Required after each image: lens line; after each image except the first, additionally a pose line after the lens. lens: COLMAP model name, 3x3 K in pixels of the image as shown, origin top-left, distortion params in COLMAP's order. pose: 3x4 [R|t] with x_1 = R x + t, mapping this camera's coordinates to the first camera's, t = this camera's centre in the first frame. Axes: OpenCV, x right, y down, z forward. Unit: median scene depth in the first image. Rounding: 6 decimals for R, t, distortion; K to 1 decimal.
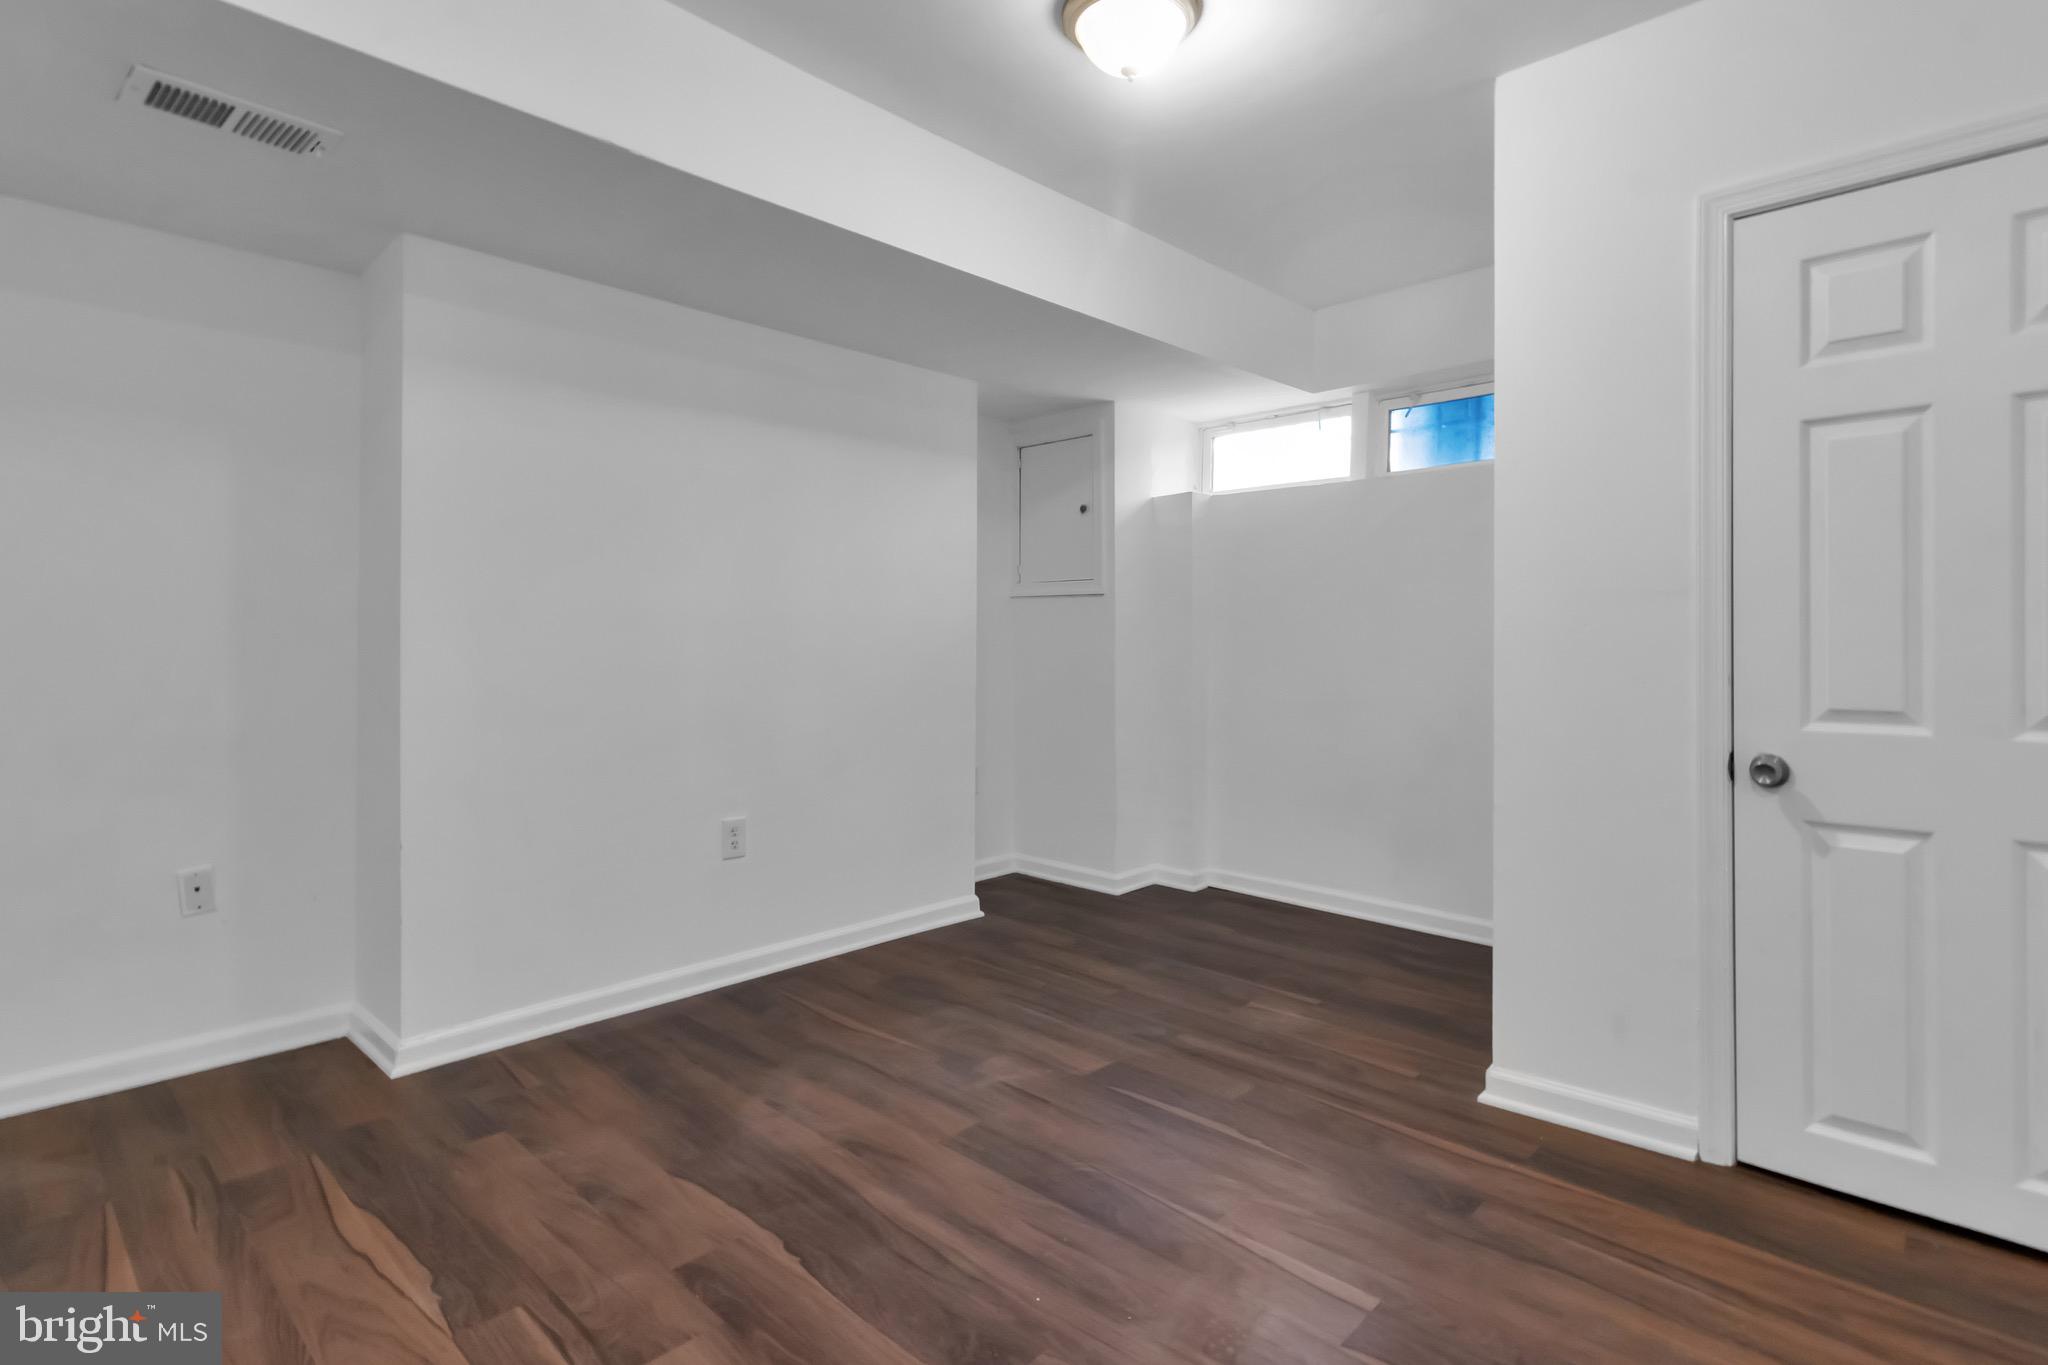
lens RADIAL K [[1001.7, 0, 1048.9], [0, 1001.7, 642.4], [0, 0, 1]] dist [0.000115, -0.000051]
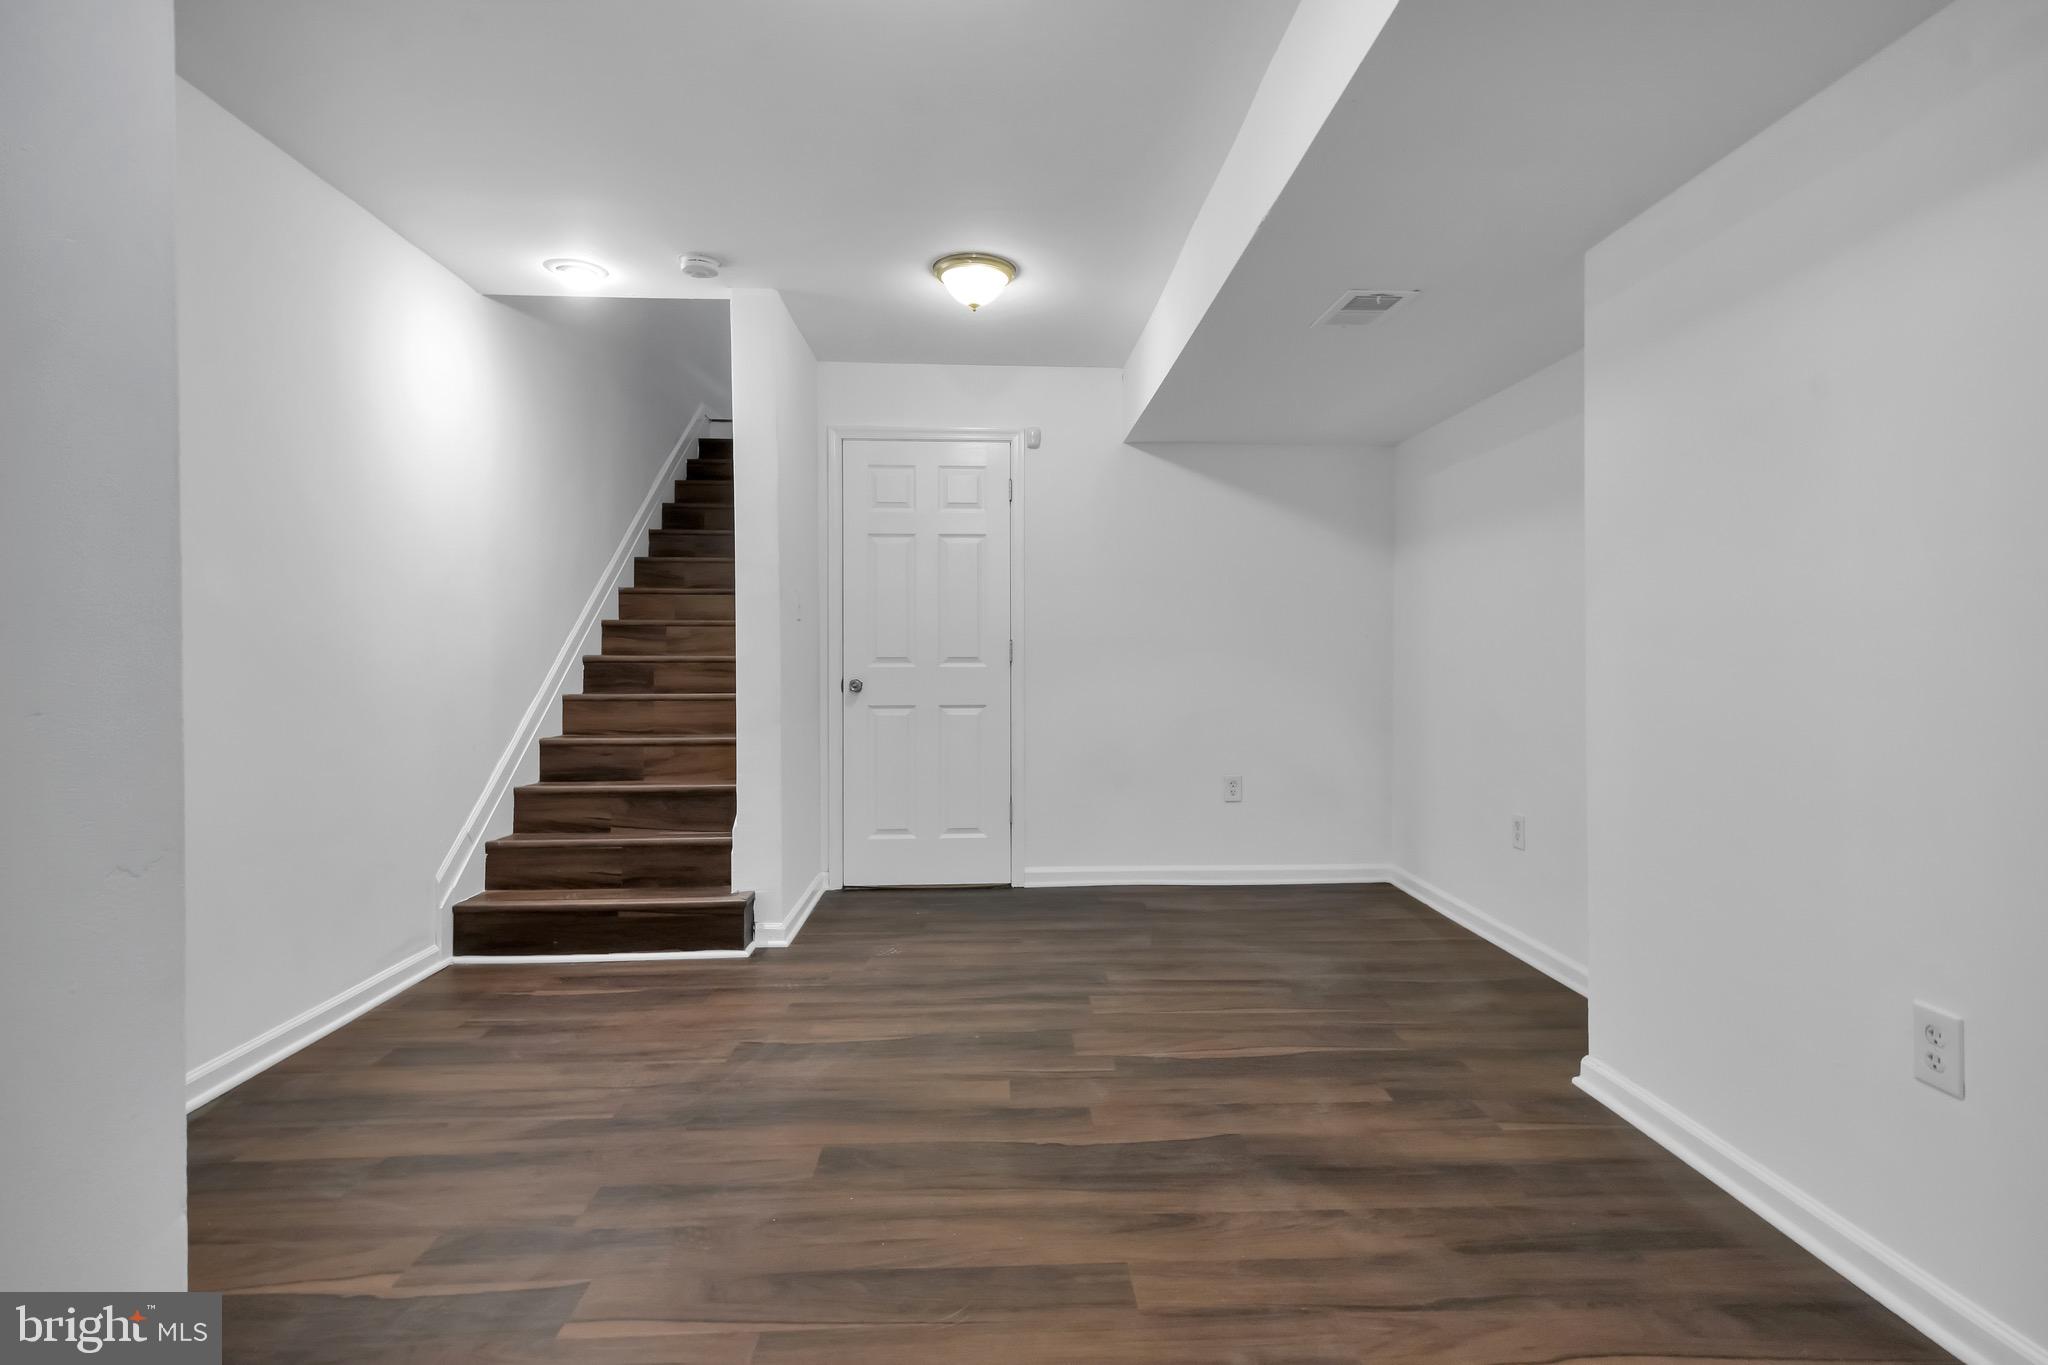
lens RADIAL K [[973.4, 0, 1063.4], [0, 973.4, 674.5], [0, 0, 1]] dist [-0.001763, -0.000251]
pose [[-0.684417, 0.004298, -0.729078, 0.542811], [-0.003255, 0.999955, 0.008950, 0.002983], [0.729083, 0.008499, -0.684372, 1.598002]]
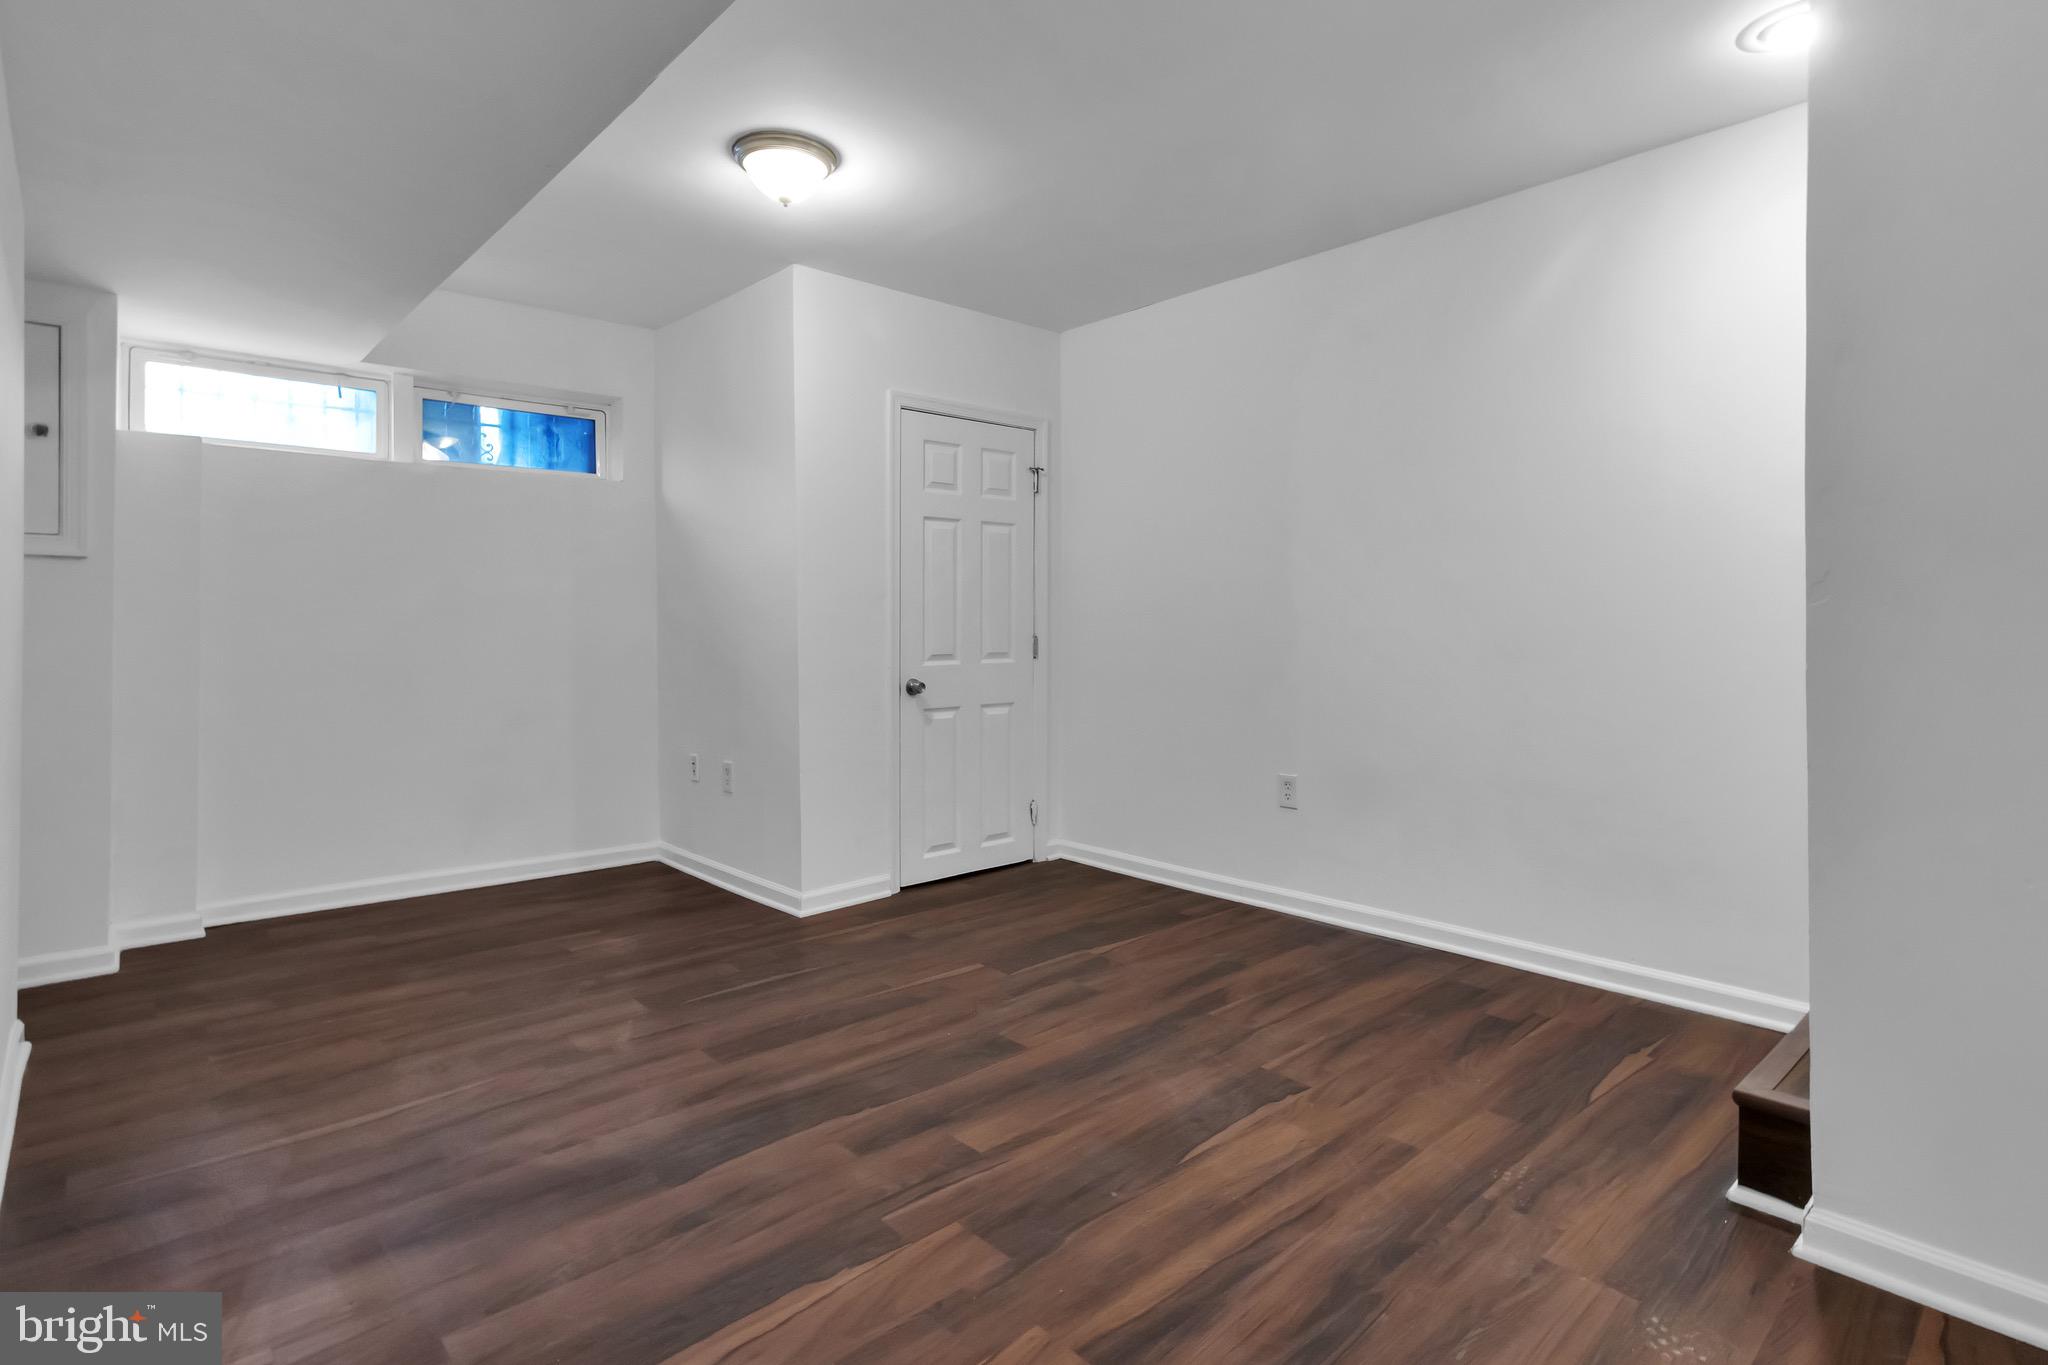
lens RADIAL K [[1032.1, 0, 1025.0], [0, 1032.1, 604.5], [0, 0, 1]] dist [0.001983, 0.000682]
pose [[0.098252, 0.011516, 0.995095, -1.330044], [0.000956, 0.999931, -0.011667, -0.013559], [-0.995161, 0.002097, 0.098234, 0.570019]]
